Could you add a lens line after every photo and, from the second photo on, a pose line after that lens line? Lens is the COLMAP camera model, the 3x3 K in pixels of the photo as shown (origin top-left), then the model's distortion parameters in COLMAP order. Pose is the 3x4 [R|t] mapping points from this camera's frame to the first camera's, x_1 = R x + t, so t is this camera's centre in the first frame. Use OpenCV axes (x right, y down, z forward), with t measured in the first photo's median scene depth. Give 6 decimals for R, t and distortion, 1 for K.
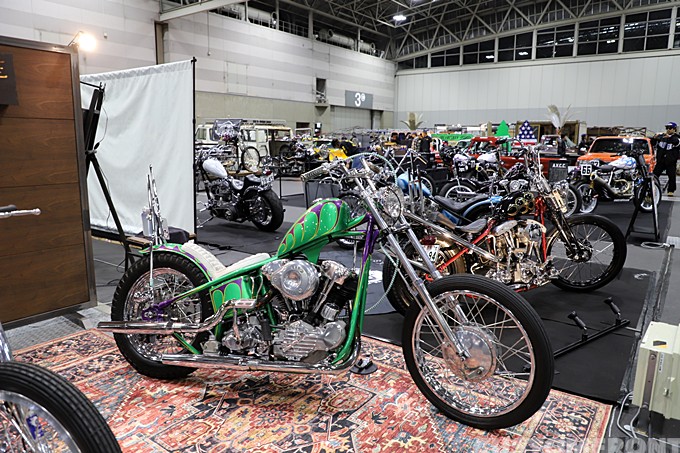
lens RADIAL K [[476.8, 0, 343.2], [0, 476.8, 222.8], [0, 0, 1]] dist [-0.052311, 0.036508]
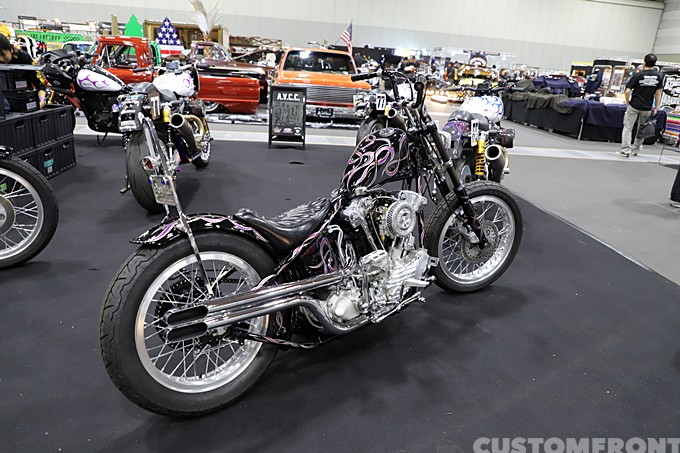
lens RADIAL K [[476.8, 0, 343.2], [0, 476.8, 222.8], [0, 0, 1]] dist [-0.052311, 0.036508]
pose [[0.725491, -0.180051, 0.664263, 0.062732], [0.055735, 0.977373, 0.204049, -0.053300], [-0.685972, -0.111013, 0.719110, 0.327958]]
